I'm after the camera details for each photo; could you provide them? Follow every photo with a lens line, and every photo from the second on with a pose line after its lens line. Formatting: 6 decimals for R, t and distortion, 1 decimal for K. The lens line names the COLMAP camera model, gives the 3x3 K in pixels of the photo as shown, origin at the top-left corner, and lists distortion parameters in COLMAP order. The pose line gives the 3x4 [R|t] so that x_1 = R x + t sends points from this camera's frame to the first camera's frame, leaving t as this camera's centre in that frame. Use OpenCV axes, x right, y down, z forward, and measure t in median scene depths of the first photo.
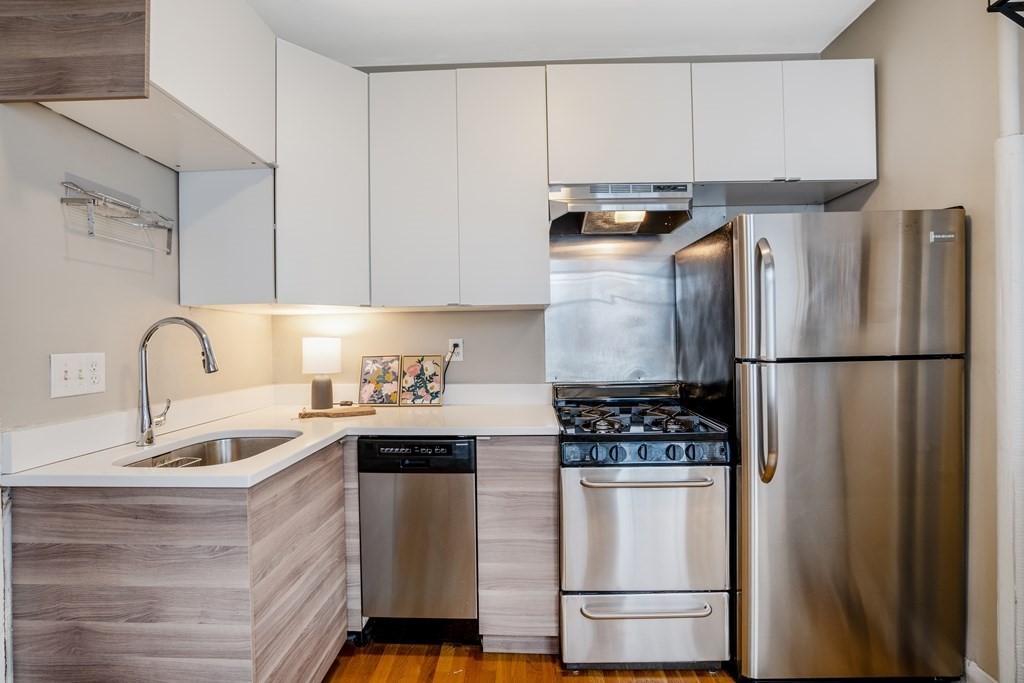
lens RADIAL K [[472.7, 0, 512.0], [0, 472.7, 341.5], [0, 0, 1]] dist [-0.054663, 0.021167]
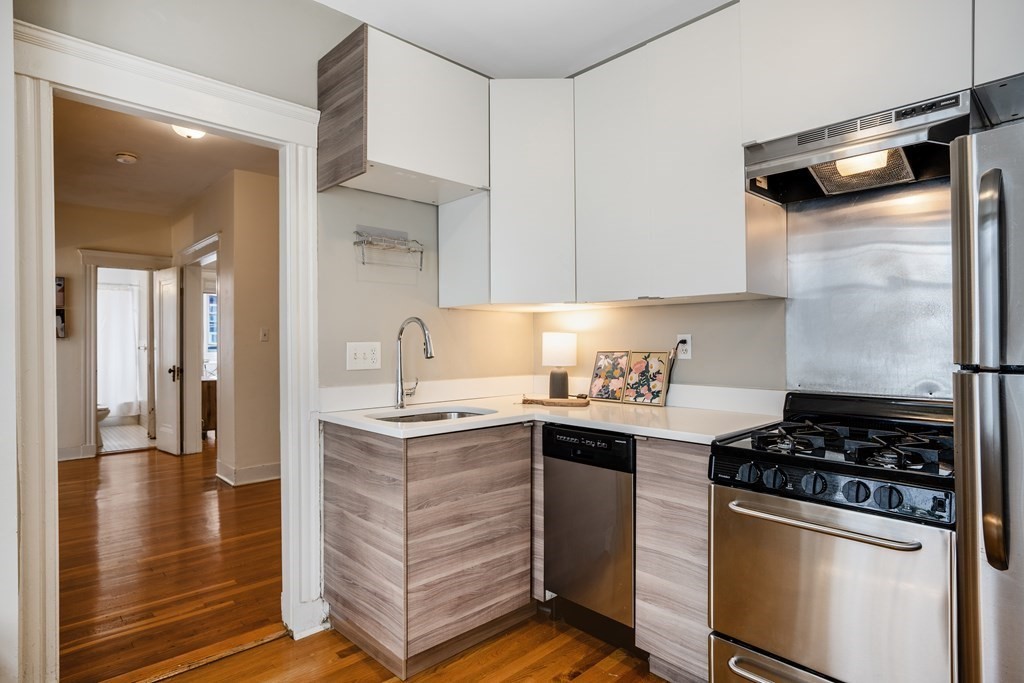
lens RADIAL K [[553.9, 0, 512.6], [0, 553.9, 345.2], [0, 0, 1]] dist [-0.015801, 0.000525]
pose [[0.712457, 0.015143, -0.701553, 0.515365], [-0.007599, 0.999875, 0.013866, 0.004171], [0.701675, -0.004548, 0.712483, 0.025648]]
